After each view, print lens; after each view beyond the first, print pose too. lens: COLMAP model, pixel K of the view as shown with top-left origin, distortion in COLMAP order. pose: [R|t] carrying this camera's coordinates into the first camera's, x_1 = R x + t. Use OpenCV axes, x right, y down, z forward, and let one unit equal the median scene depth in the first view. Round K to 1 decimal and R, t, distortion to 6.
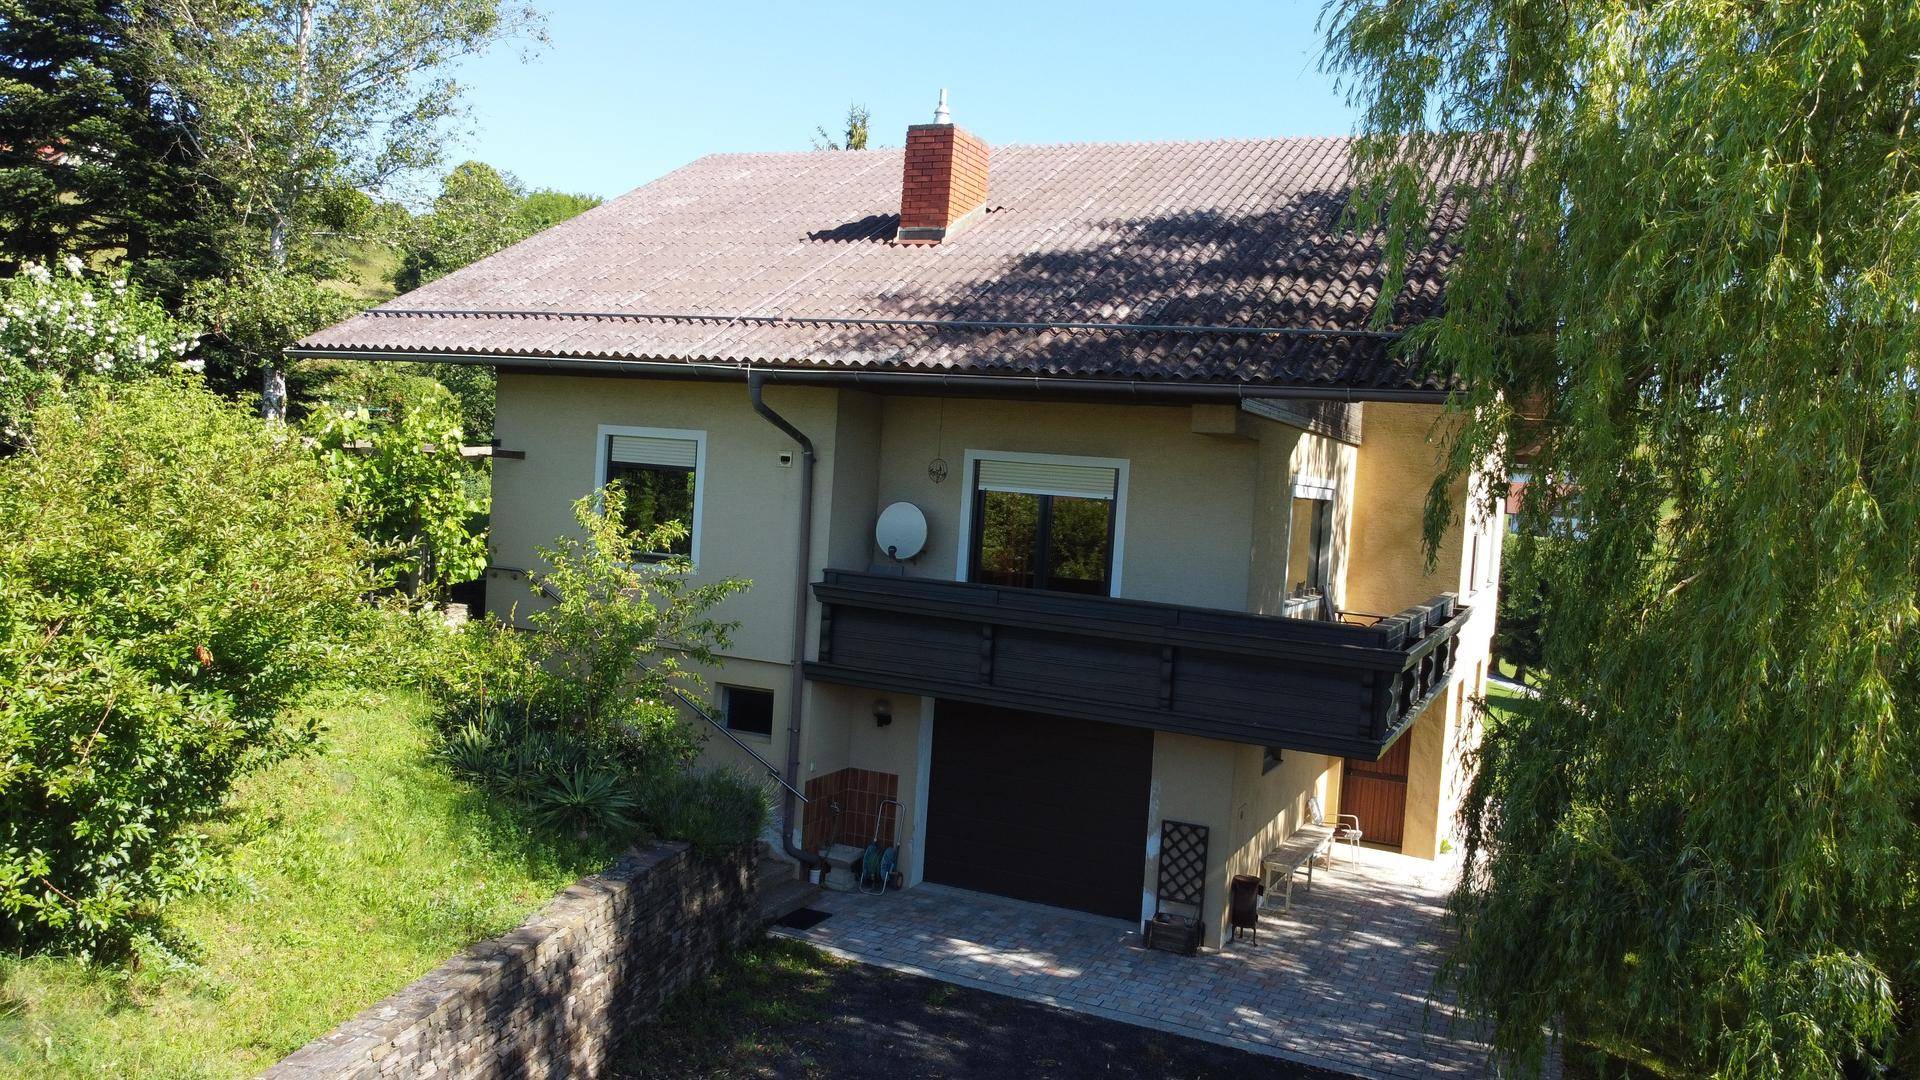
lens RADIAL K [[1458.3, 0, 960.0], [0, 1458.3, 540.0], [0, 0, 1]] dist [0.002747, -0.007616]
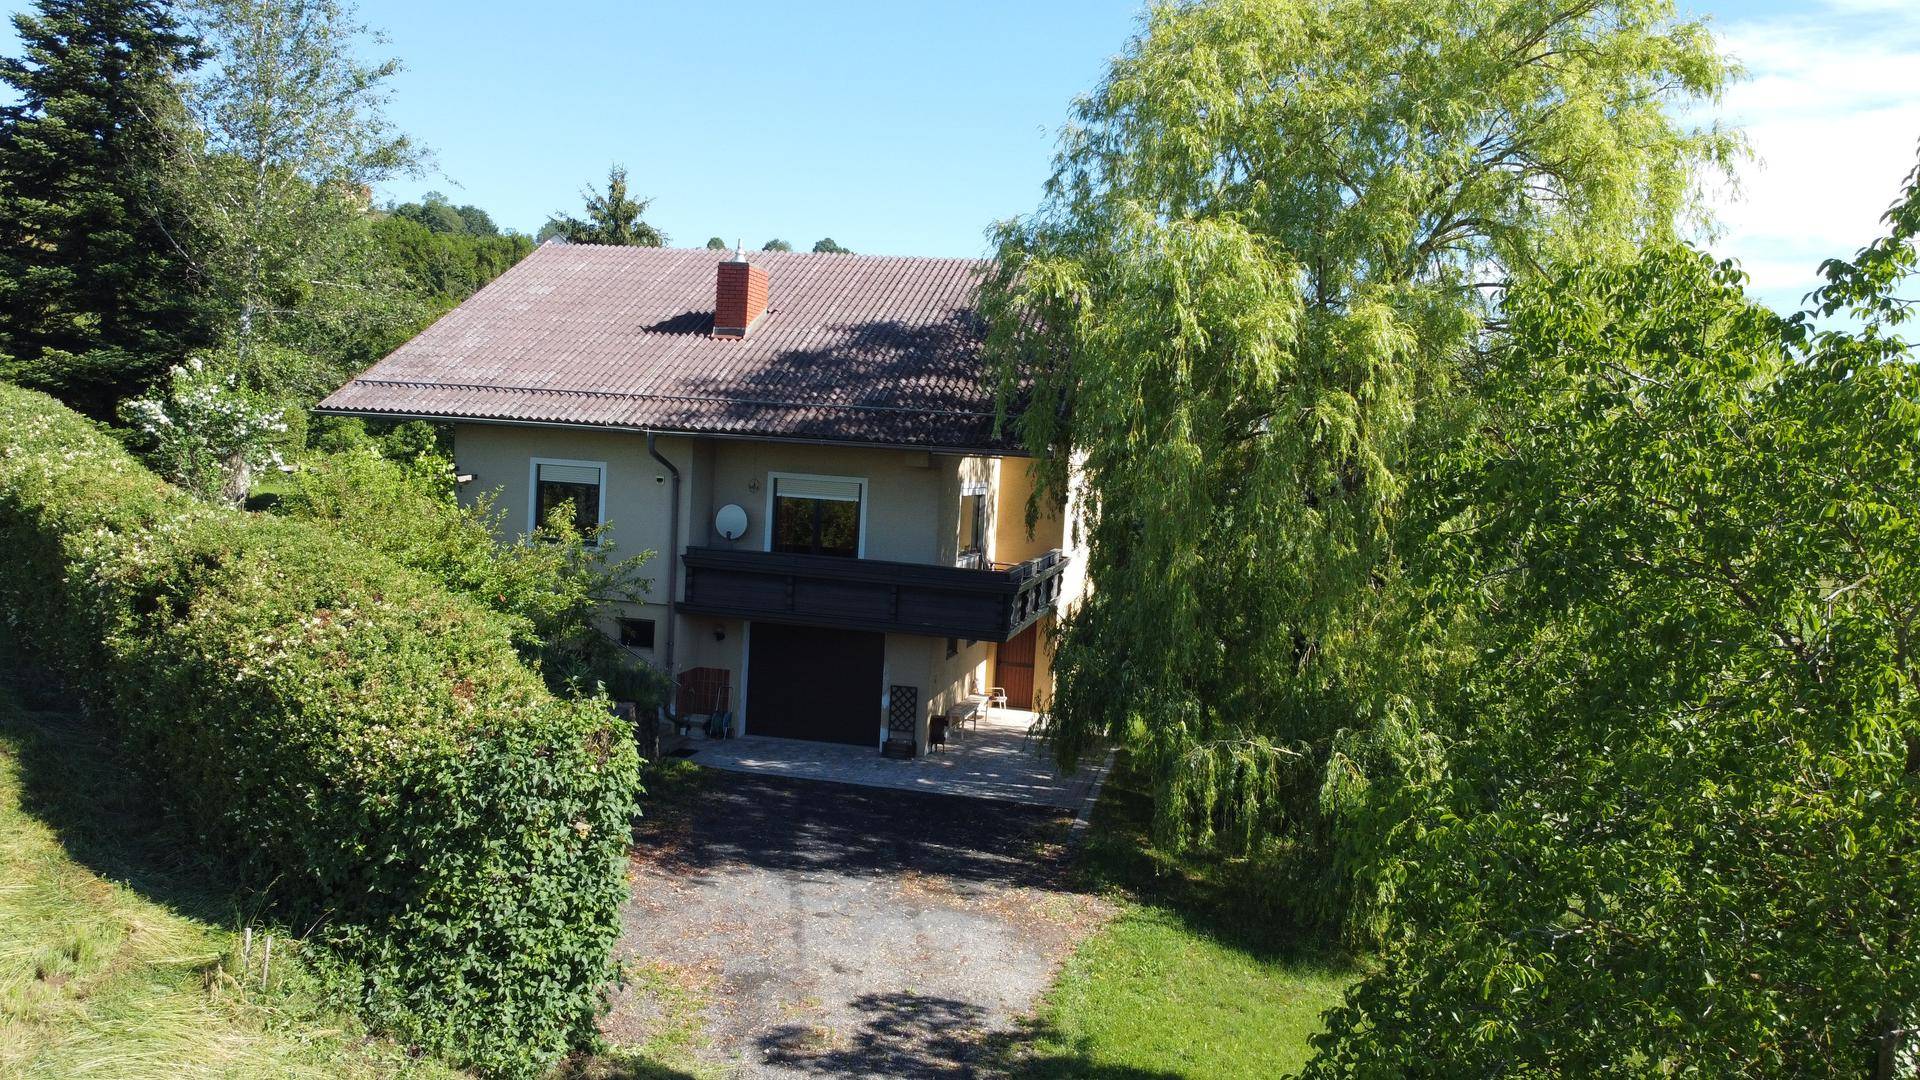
lens RADIAL K [[1458.3, 0, 960.0], [0, 1458.3, 540.0], [0, 0, 1]] dist [0.002747, -0.007616]
pose [[0.976198, -0.024434, 0.215501, -0.146407], [0.017415, 0.999256, 0.034408, -0.038775], [-0.216181, -0.029836, 0.975897, -0.688671]]
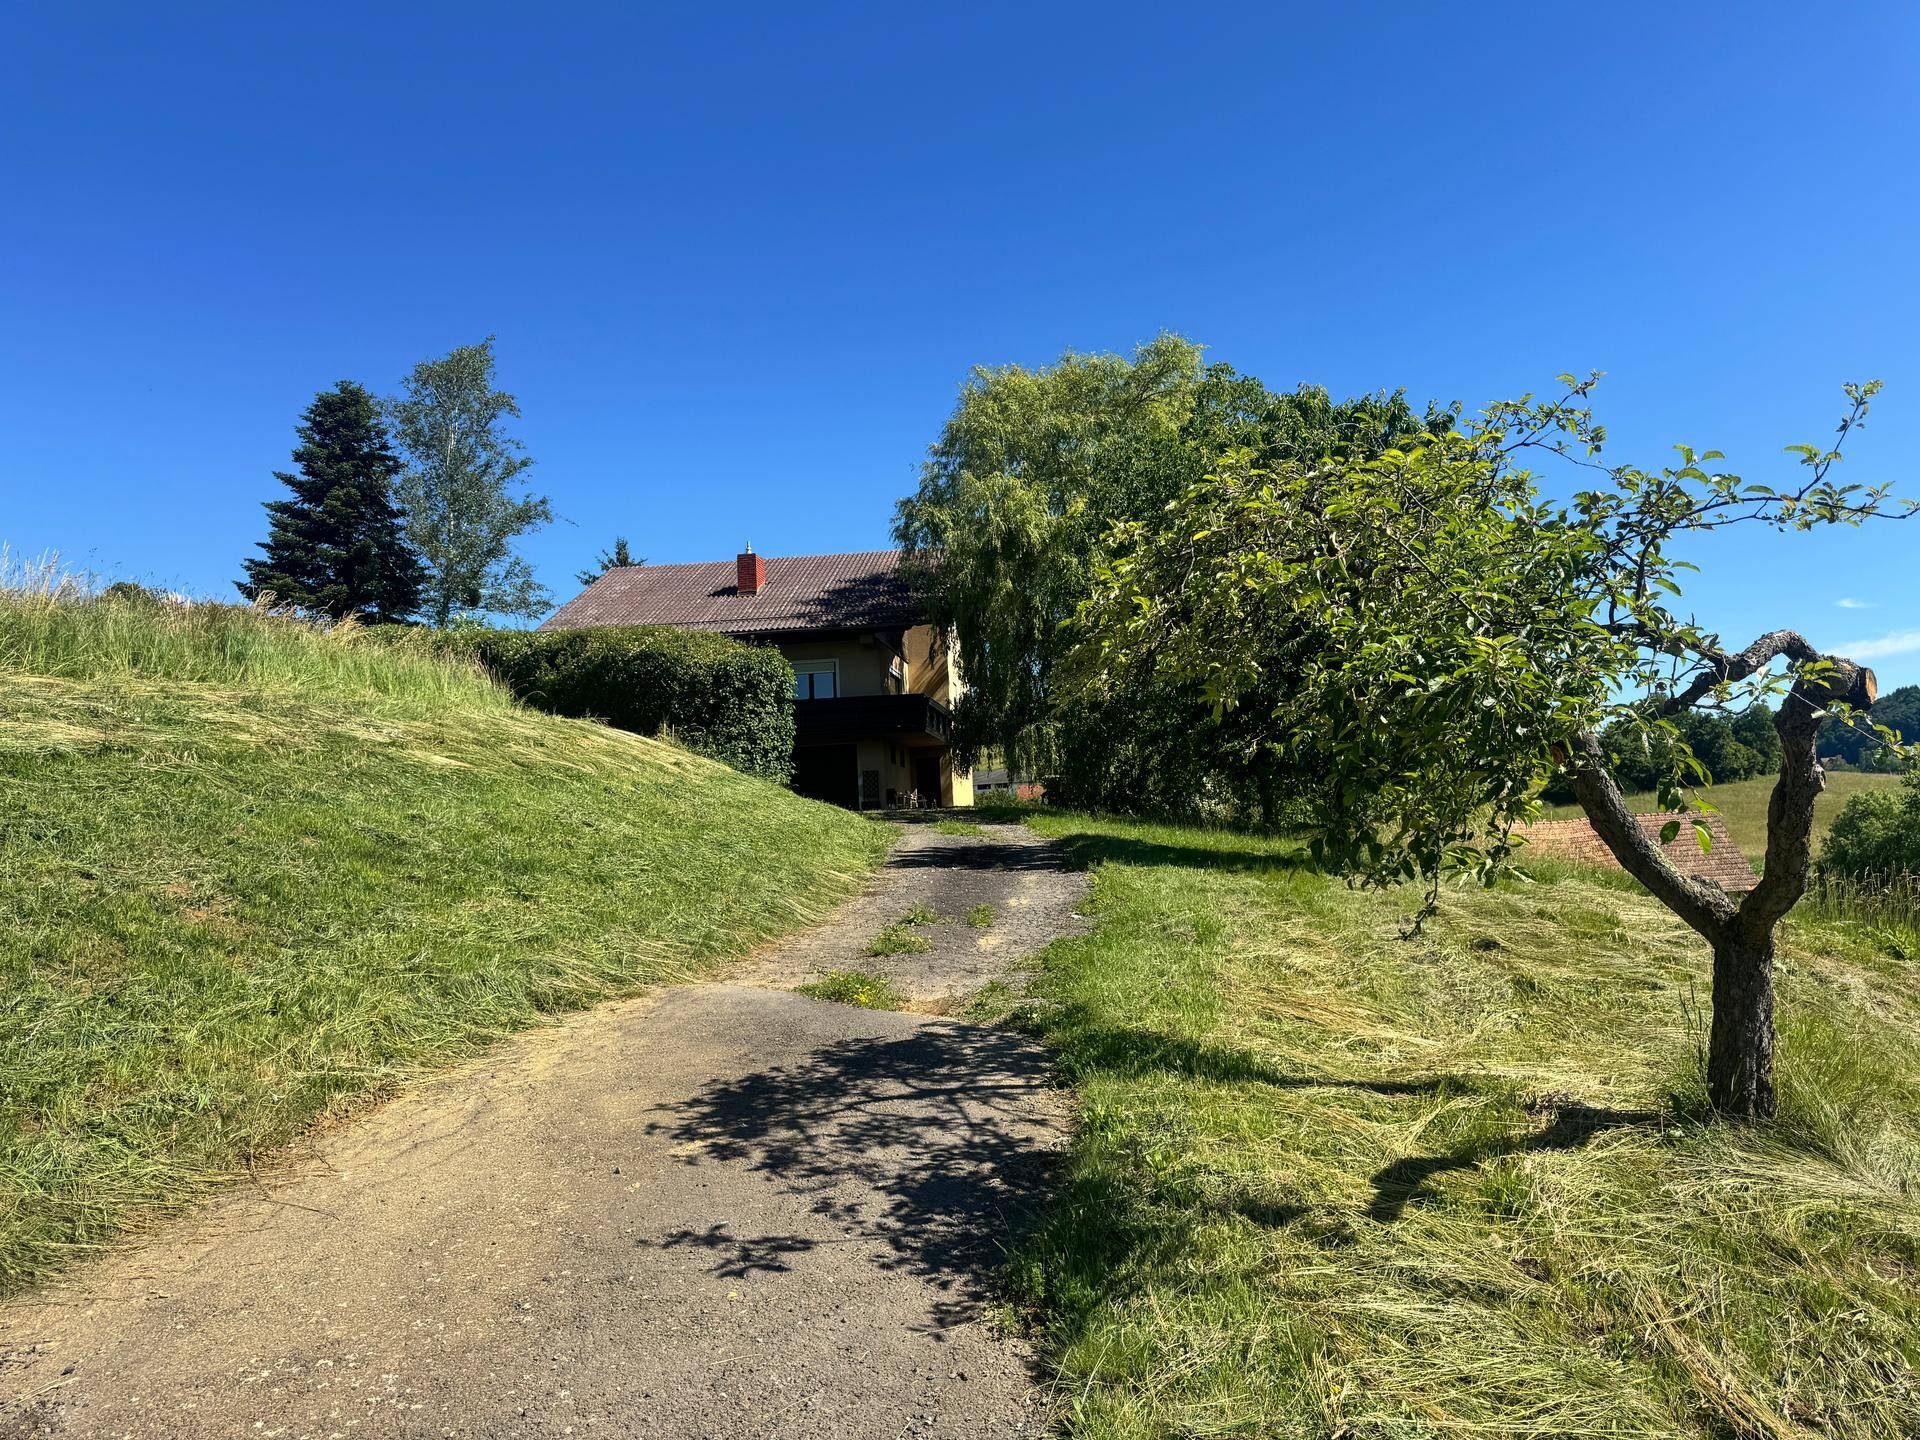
lens RADIAL K [[1336.8, 0, 1023.5], [0, 1336.8, 717.1], [0, 0, 1]] dist [-0.003130, -0.001313]
pose [[0.930200, -0.081347, 0.357926, -0.527414], [0.127923, 0.985842, -0.108399, 0.412602], [-0.344041, 0.146620, 0.927437, -1.692942]]
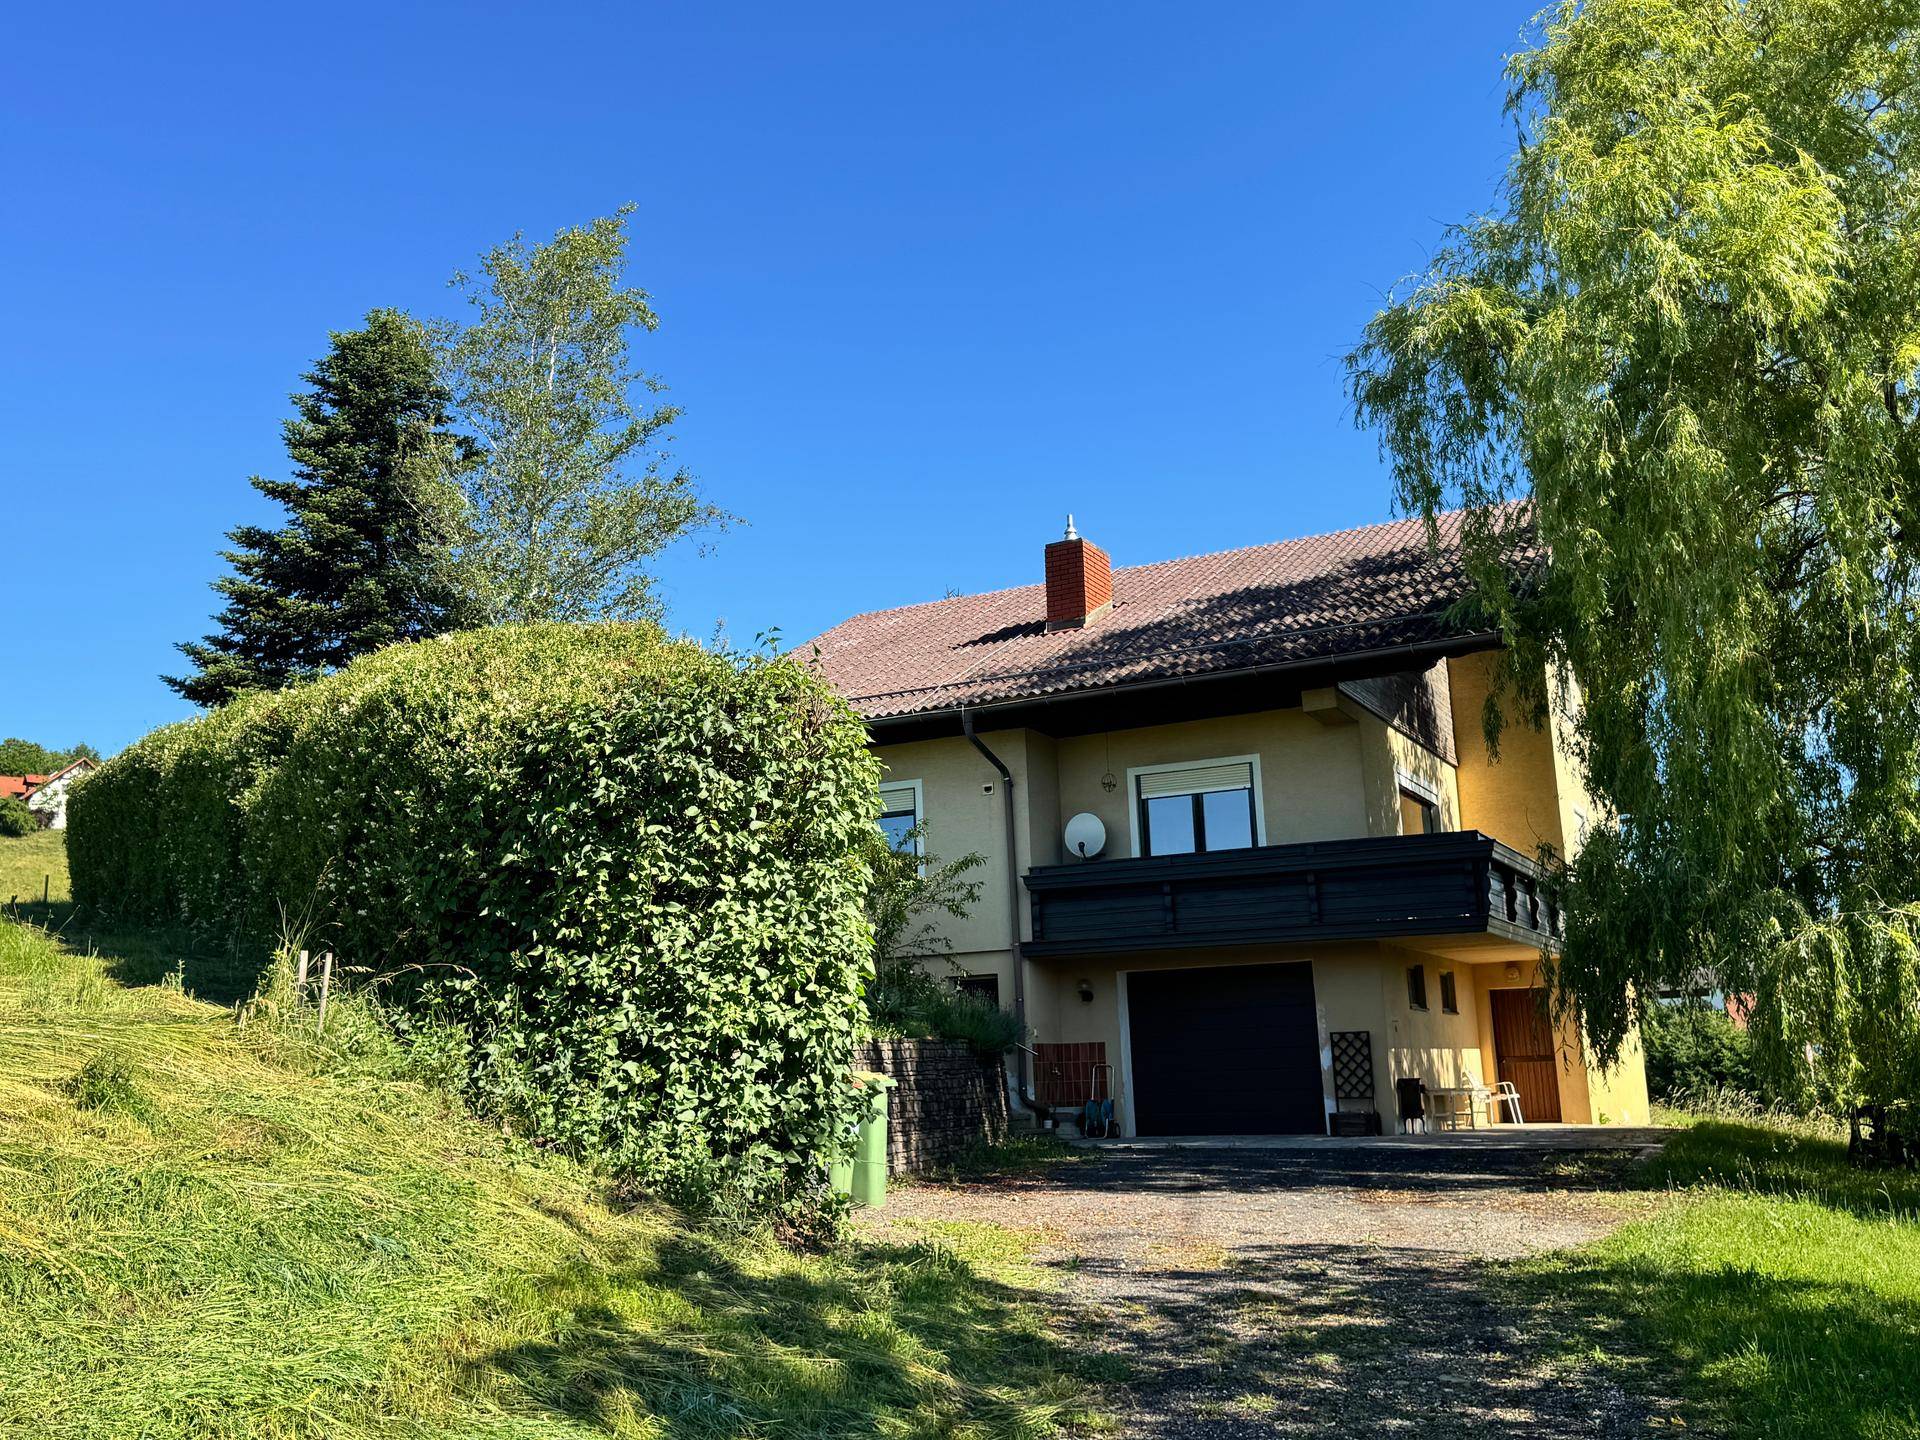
lens RADIAL K [[1739.5, 0, 939.3], [0, 1739.5, 724.1], [0, 0, 1]] dist [0.117328, -0.008156]
pose [[0.993030, -0.110902, -0.039898, -0.095692], [0.097548, 0.963351, -0.249880, 0.268157], [0.066148, 0.244246, 0.967455, -0.492367]]
